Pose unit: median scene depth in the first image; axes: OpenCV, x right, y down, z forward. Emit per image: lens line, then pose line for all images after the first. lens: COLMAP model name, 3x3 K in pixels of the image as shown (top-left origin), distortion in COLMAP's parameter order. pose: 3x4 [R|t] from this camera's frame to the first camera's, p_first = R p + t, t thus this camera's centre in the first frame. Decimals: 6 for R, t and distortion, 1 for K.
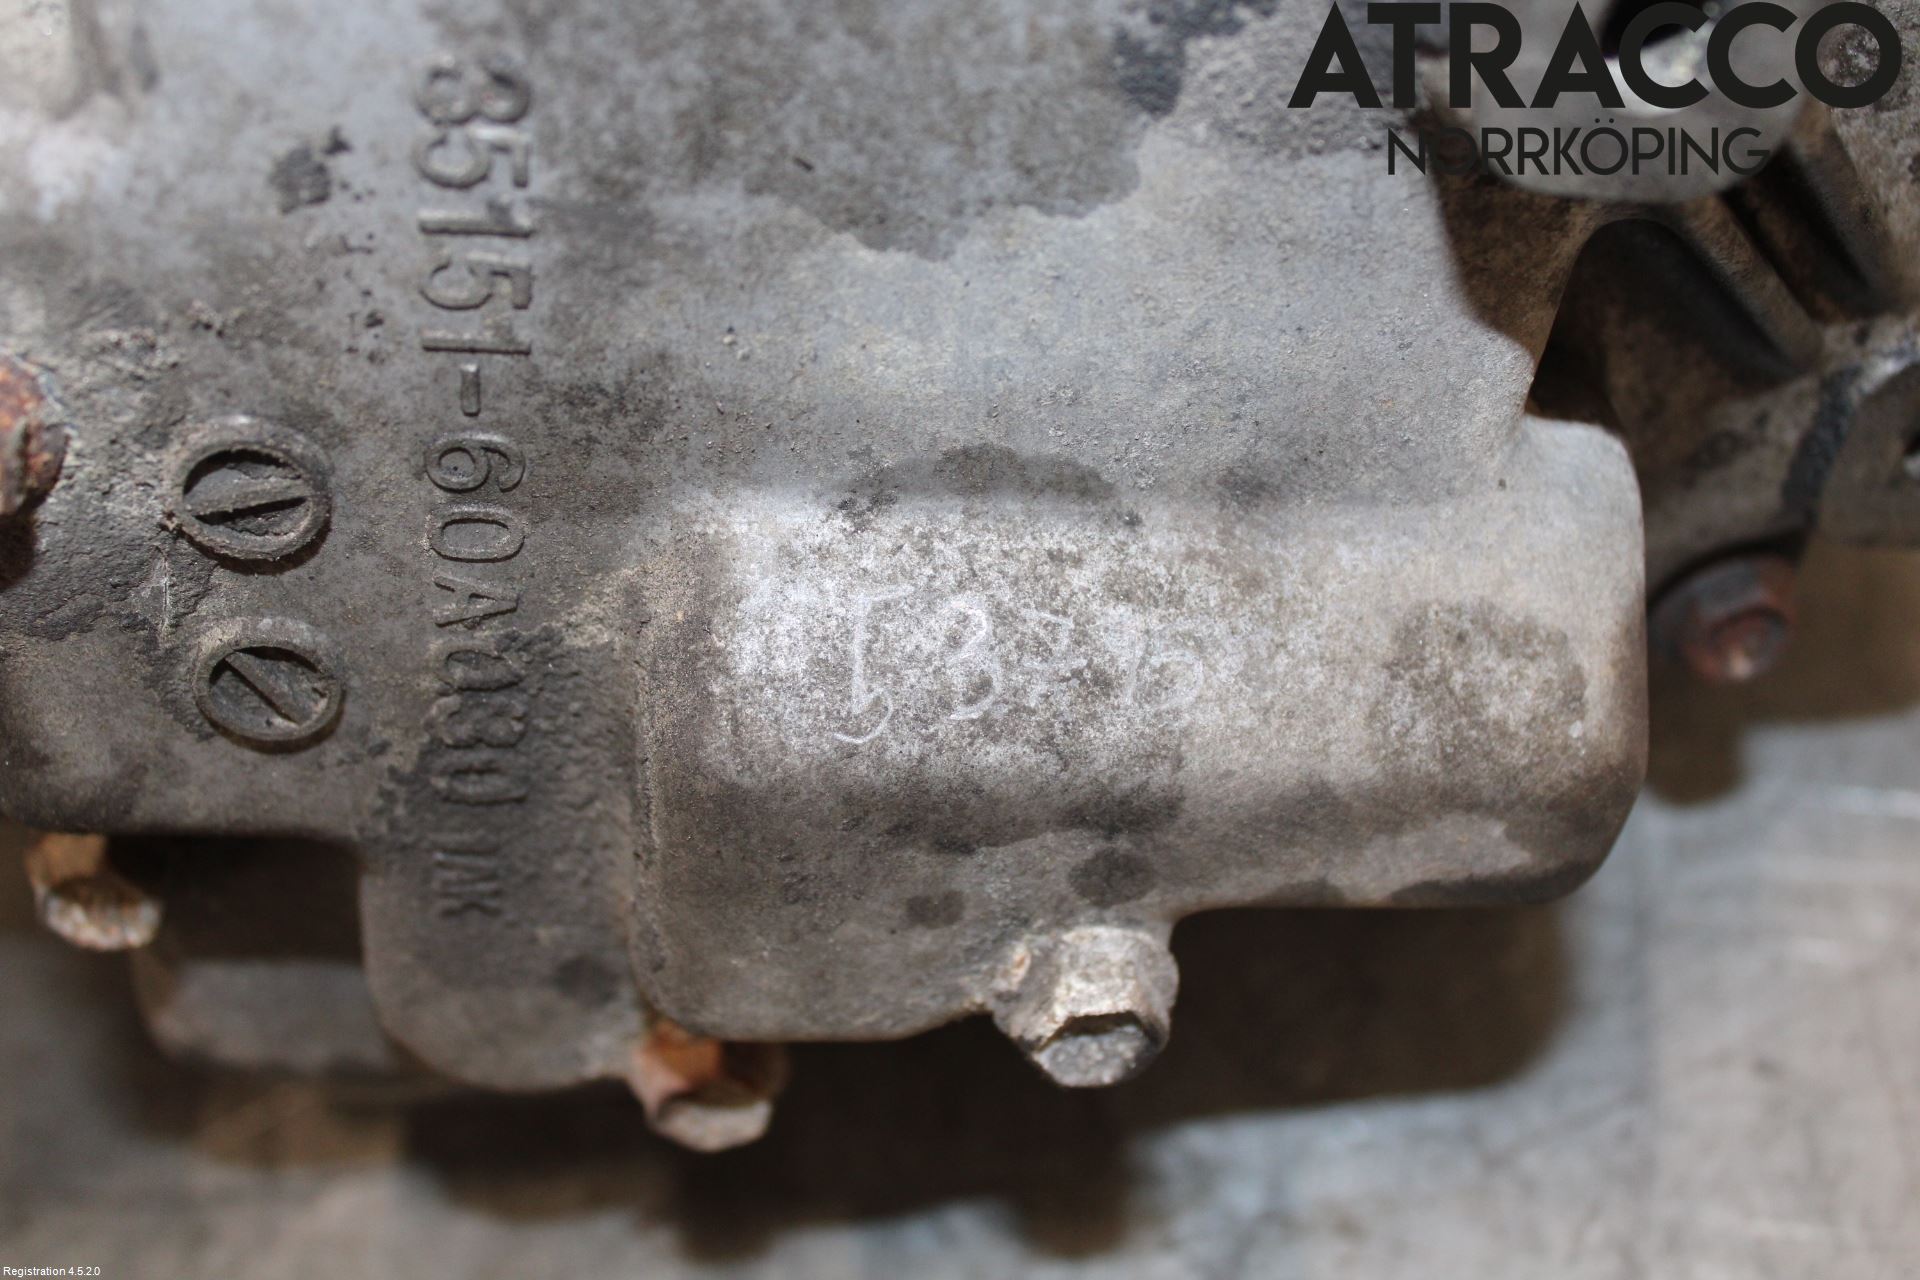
lens RADIAL K [[2035.1, 0, 960.0], [0, 2035.1, 640.0], [0, 0, 1]] dist [-0.103333, 0.015705]
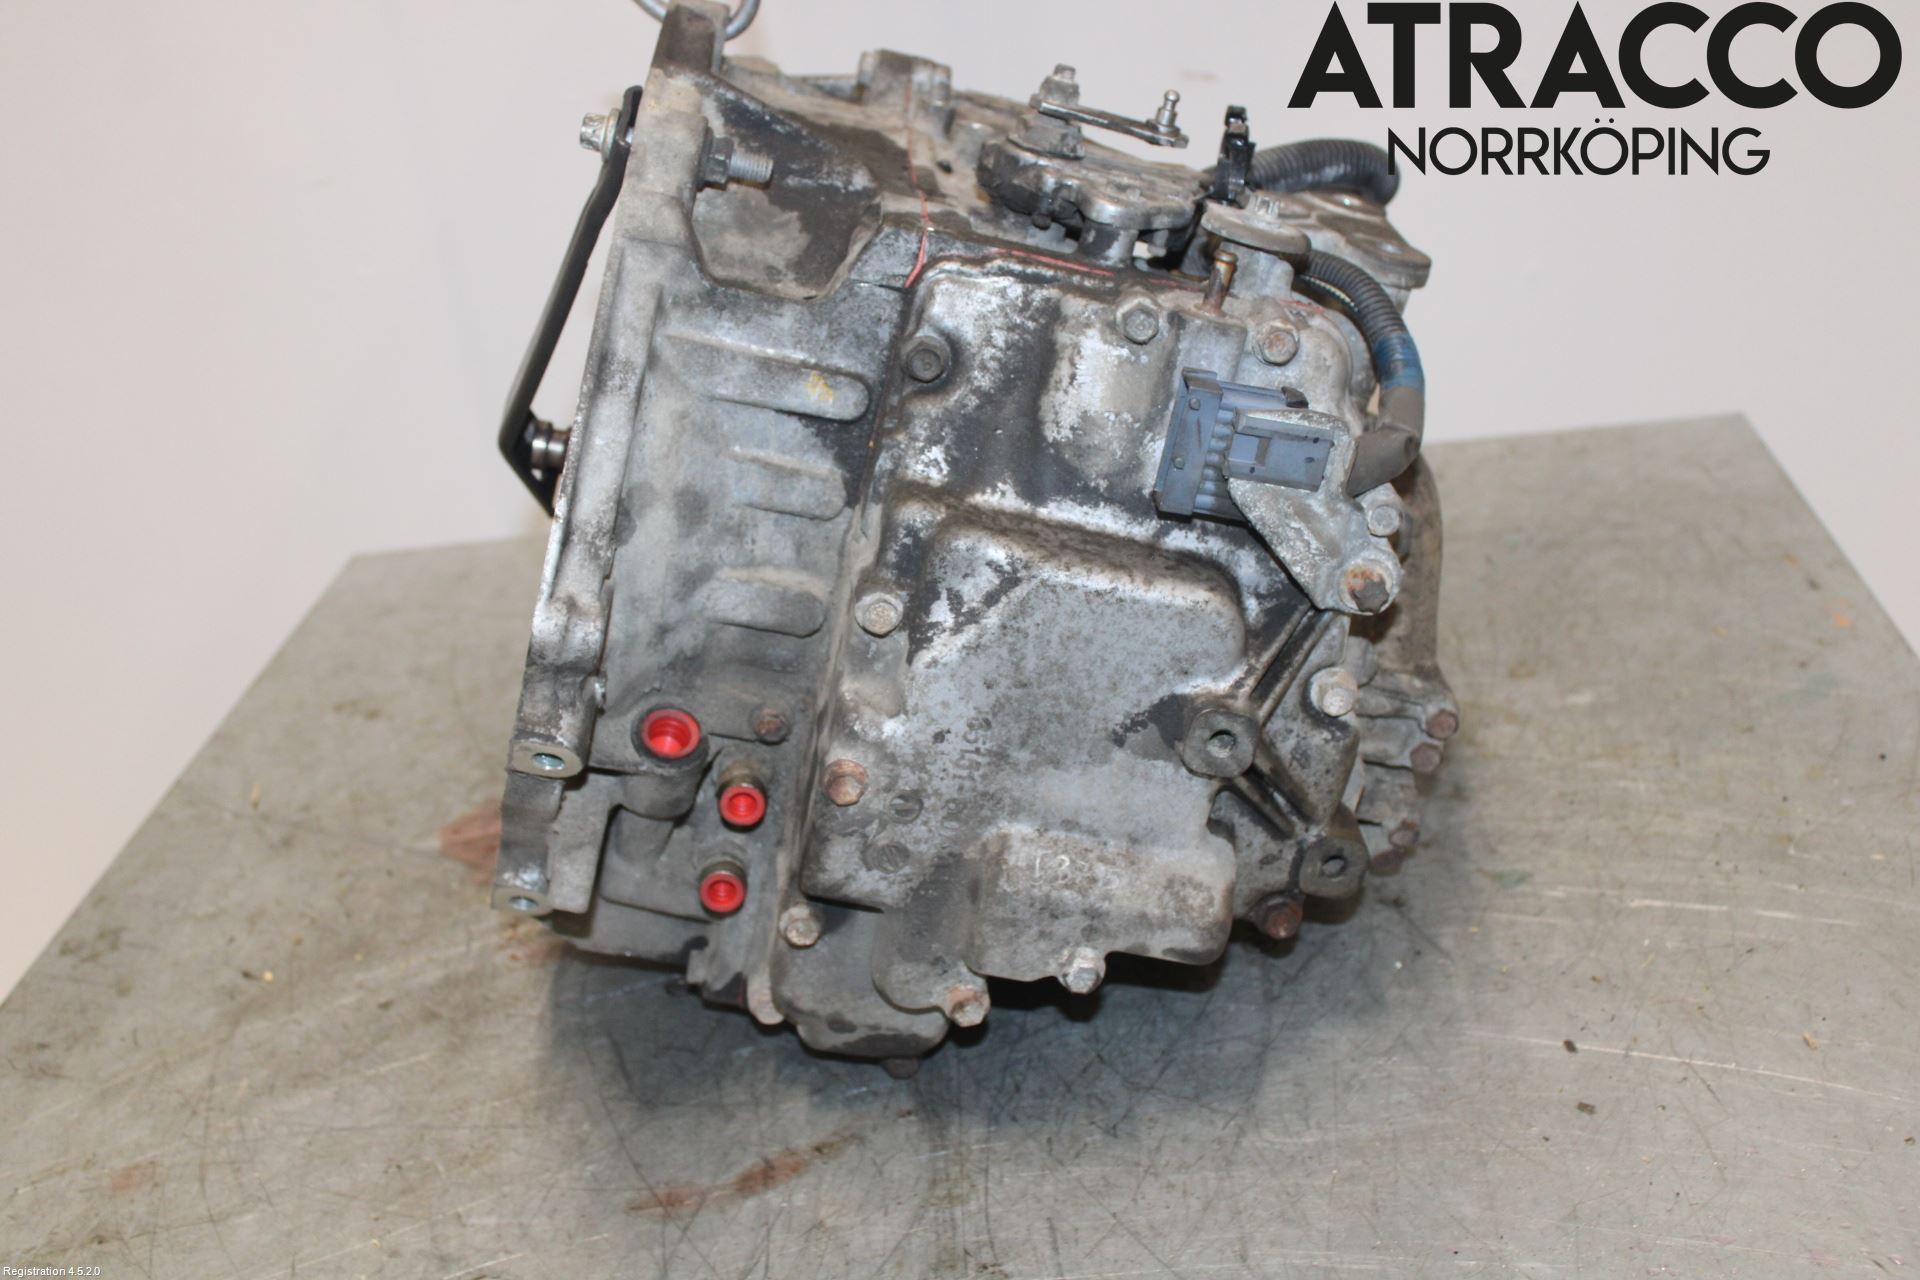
lens RADIAL K [[2035.1, 0, 960.0], [0, 2035.1, 640.0], [0, 0, 1]] dist [-0.103333, 0.015705]
pose [[0.992681, 0.120739, -0.002629, -0.249808], [-0.115401, 0.941920, -0.315388, 0.897890], [-0.035604, 0.313383, 0.948959, -3.071142]]
